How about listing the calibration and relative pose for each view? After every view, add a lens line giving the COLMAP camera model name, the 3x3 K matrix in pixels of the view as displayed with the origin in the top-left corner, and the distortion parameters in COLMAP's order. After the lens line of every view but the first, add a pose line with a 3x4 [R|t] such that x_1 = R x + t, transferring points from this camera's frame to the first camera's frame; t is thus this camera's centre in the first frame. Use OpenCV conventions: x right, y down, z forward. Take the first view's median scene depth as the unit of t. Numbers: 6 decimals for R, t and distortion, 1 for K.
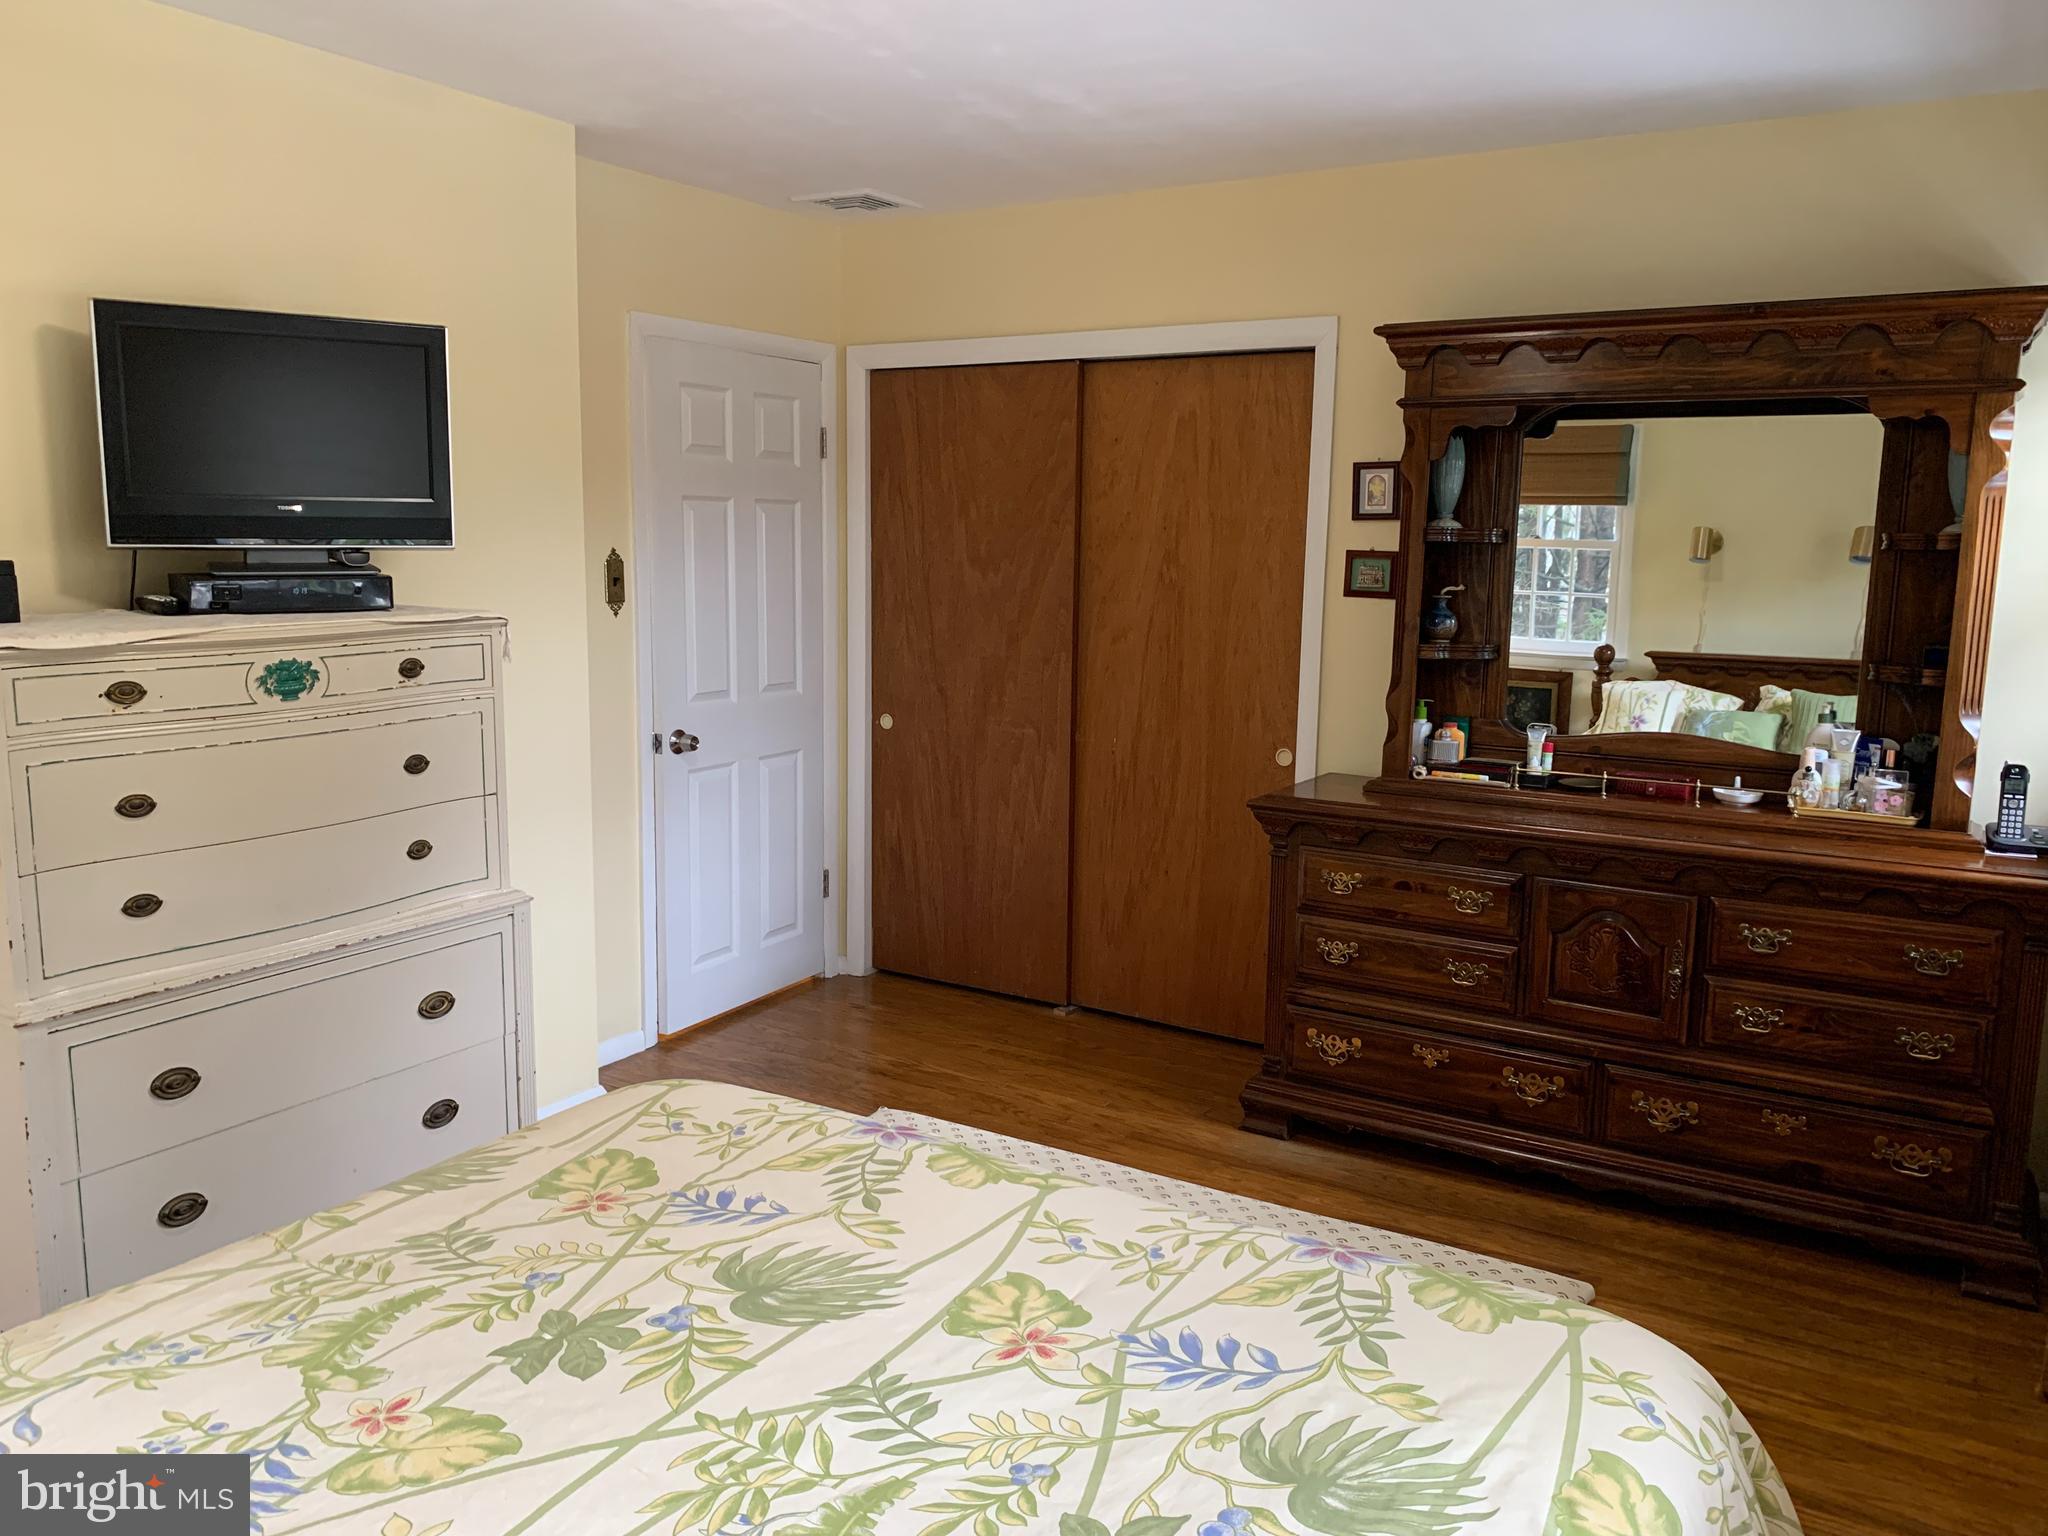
lens RADIAL K [[1552.9, 0, 1015.1], [0, 1552.9, 764.7], [0, 0, 1]] dist [0.036552, -0.004417]
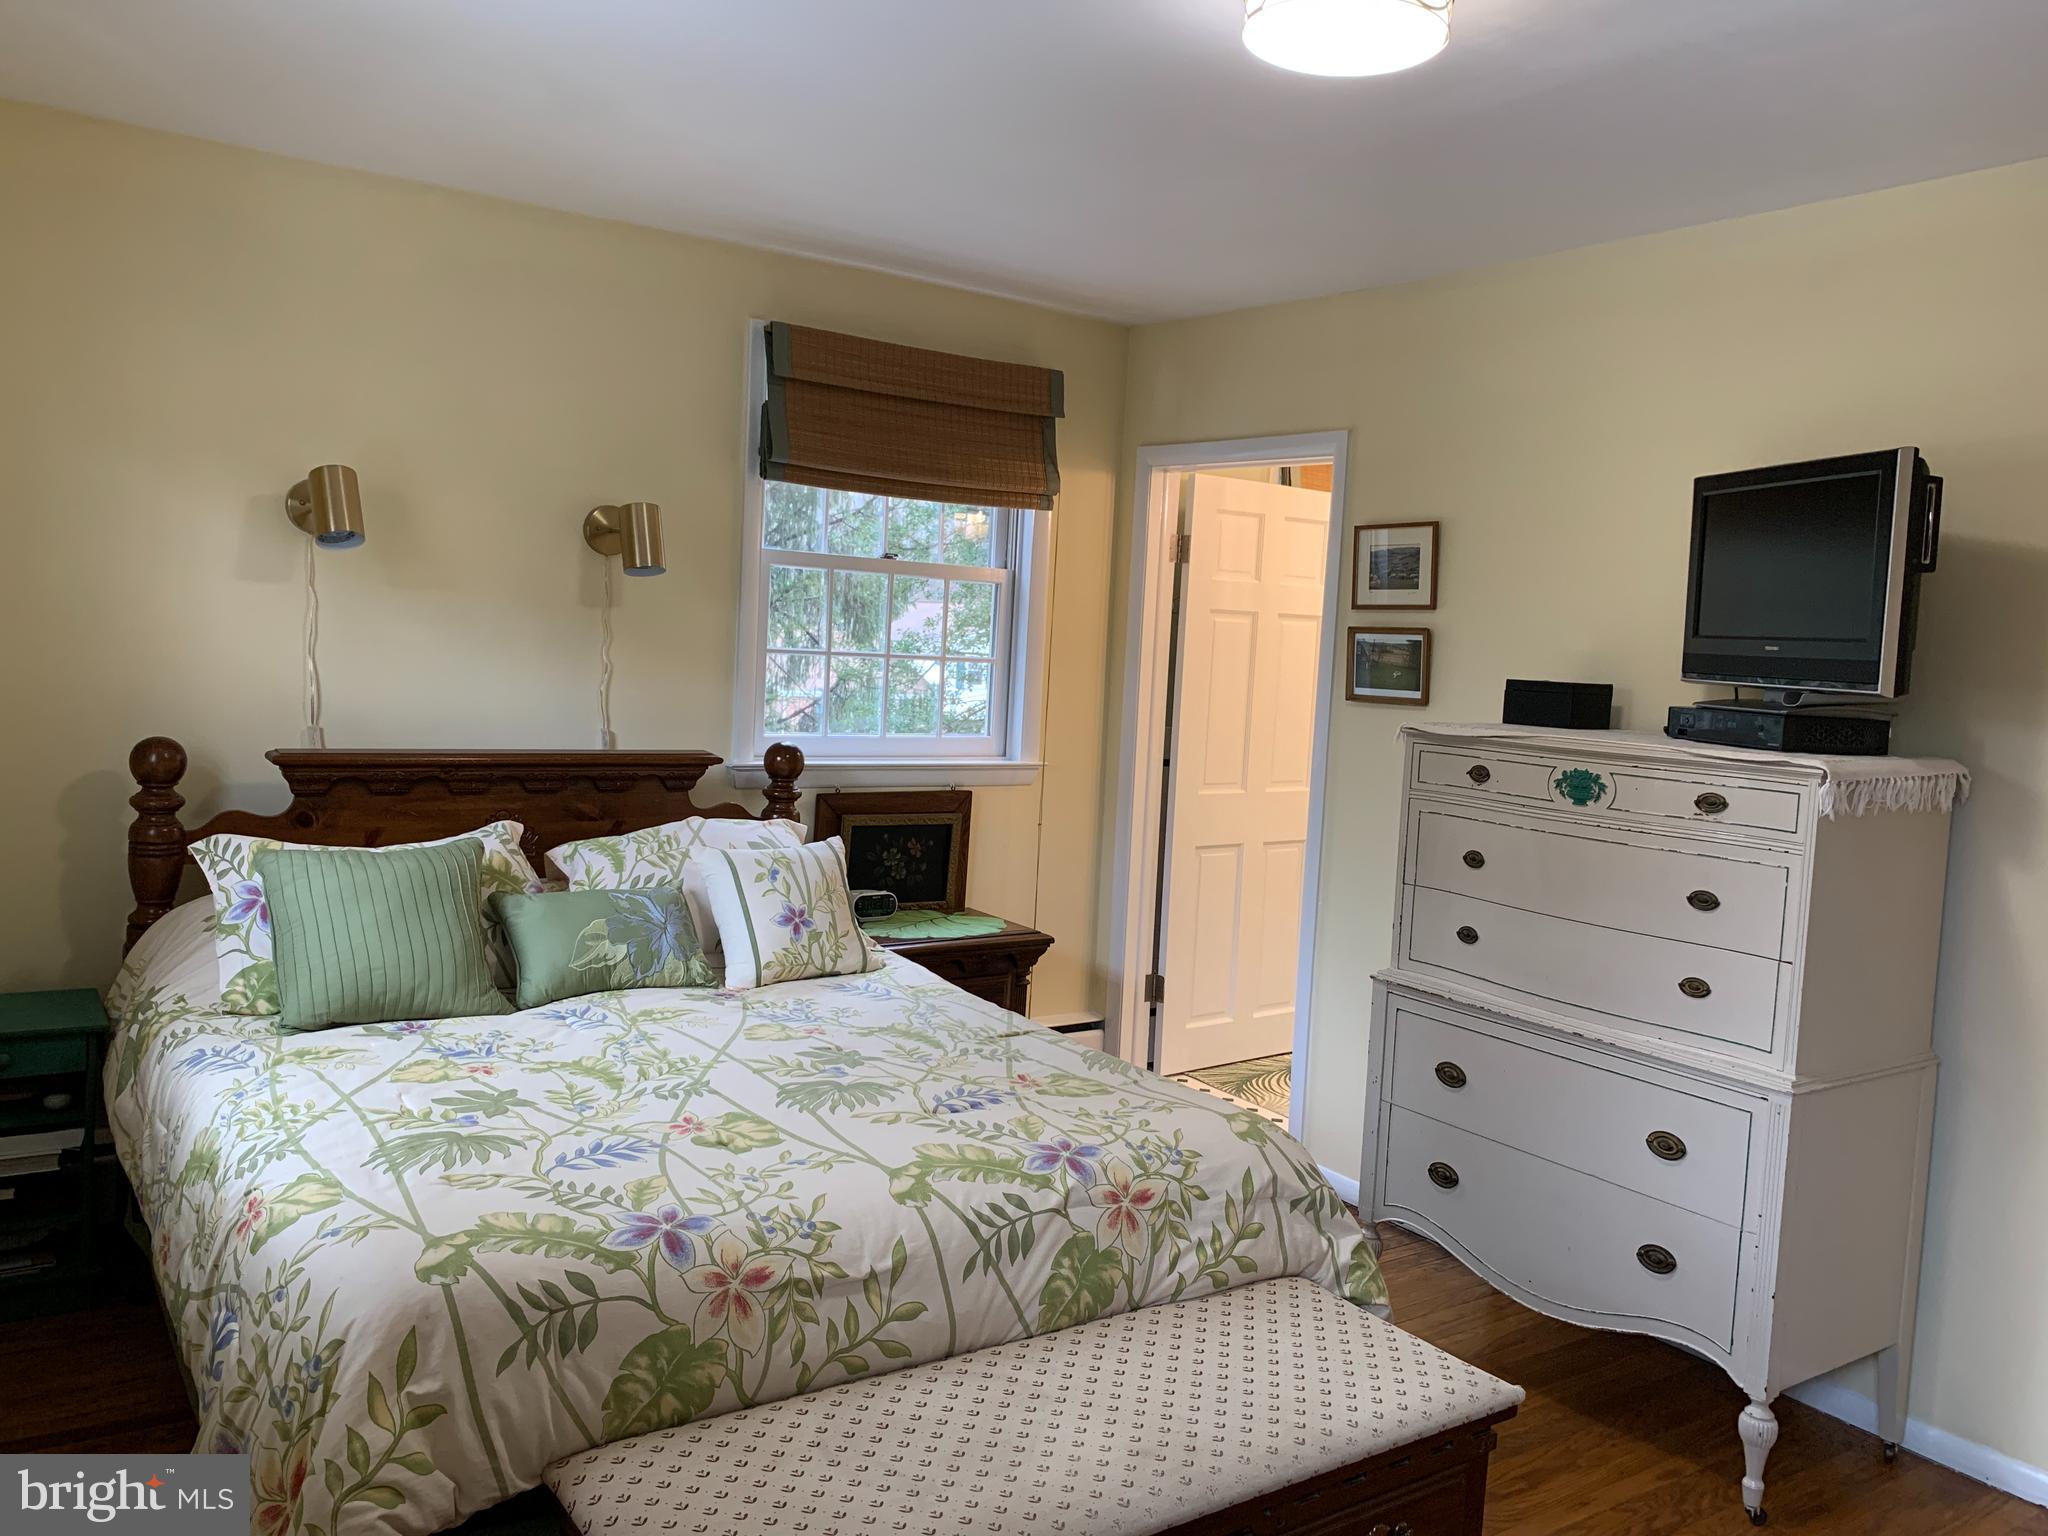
lens RADIAL K [[1552.9, 0, 1015.1], [0, 1552.9, 764.7], [0, 0, 1]] dist [0.036552, -0.004417]
pose [[-0.386935, 0.044514, -0.921032, 1.204313], [-0.201649, 0.970573, 0.131624, -0.220265], [0.899788, 0.236655, -0.366572, 1.670954]]
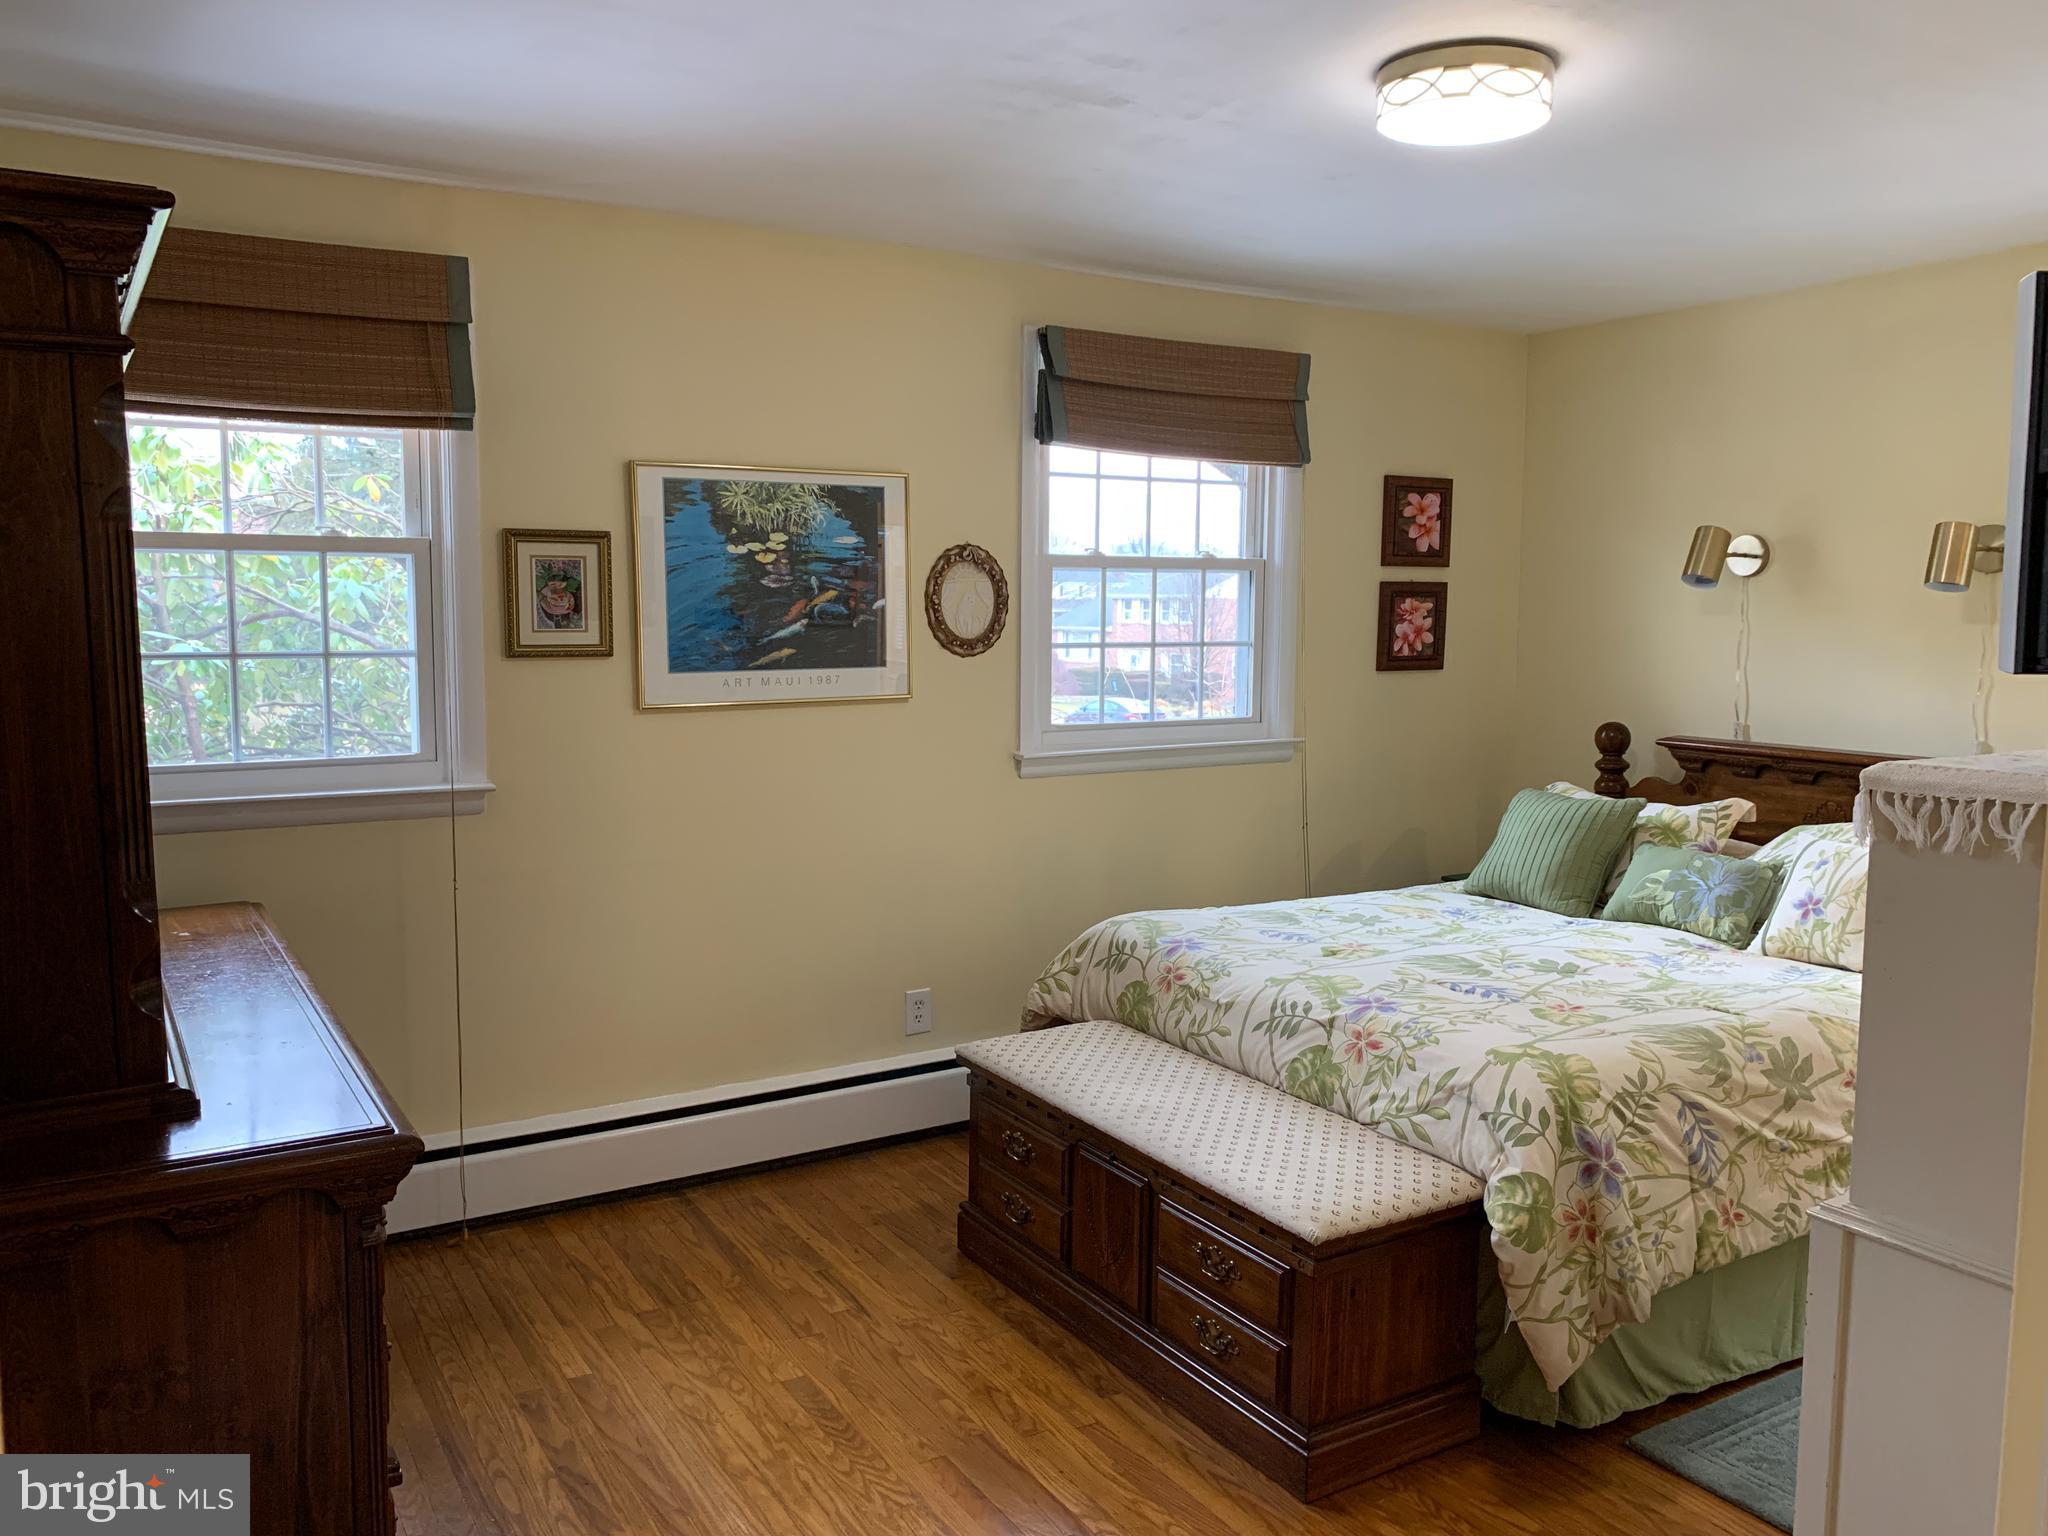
lens RADIAL K [[1552.9, 0, 1015.1], [0, 1552.9, 764.7], [0, 0, 1]] dist [0.036552, -0.004417]
pose [[-0.899965, -0.067244, 0.430746, -0.513022], [0.046584, 0.967544, 0.248371, -0.494042], [-0.433467, 0.243591, -0.867623, 3.087266]]
